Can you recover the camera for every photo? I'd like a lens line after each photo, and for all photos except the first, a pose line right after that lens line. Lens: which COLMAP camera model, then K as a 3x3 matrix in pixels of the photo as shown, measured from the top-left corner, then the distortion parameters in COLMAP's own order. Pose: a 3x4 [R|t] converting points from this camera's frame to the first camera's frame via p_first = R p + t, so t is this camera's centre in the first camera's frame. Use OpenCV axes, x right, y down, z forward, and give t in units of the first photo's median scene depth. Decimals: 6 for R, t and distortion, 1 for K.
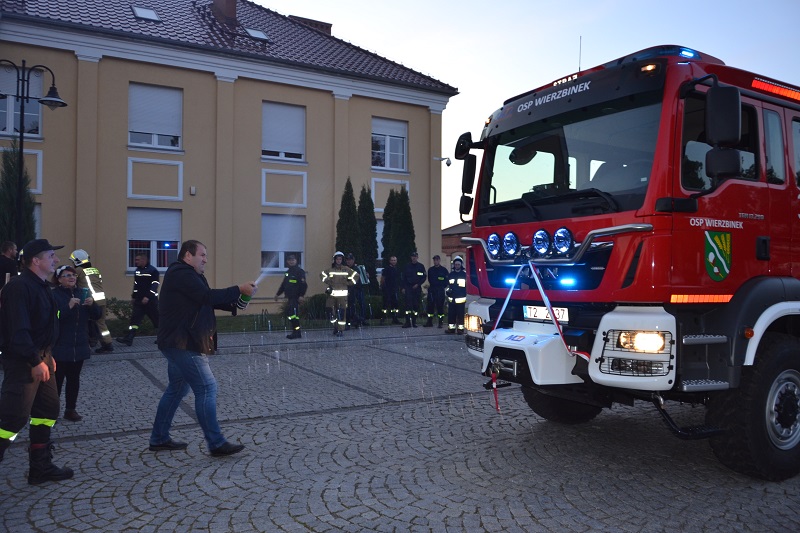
lens RADIAL K [[645.9, 0, 397.7], [0, 645.9, 263.7], [0, 0, 1]] dist [-0.000025, 0.001983]
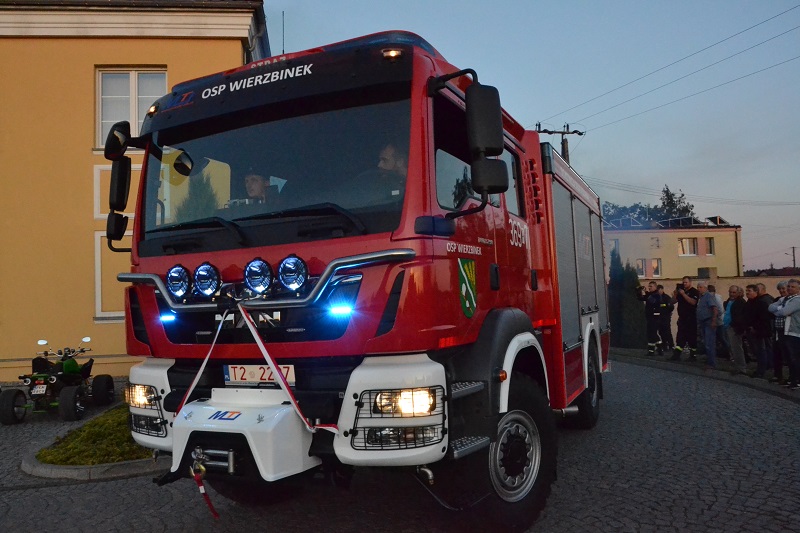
lens RADIAL K [[645.9, 0, 398.3], [0, 645.9, 274.3], [0, 0, 1]] dist [-0.000025, 0.001983]
pose [[0.823944, -0.023770, 0.566172, -0.057389], [0.044526, 0.998746, -0.022867, -0.013206], [-0.564919, 0.044051, 0.823970, 0.339014]]
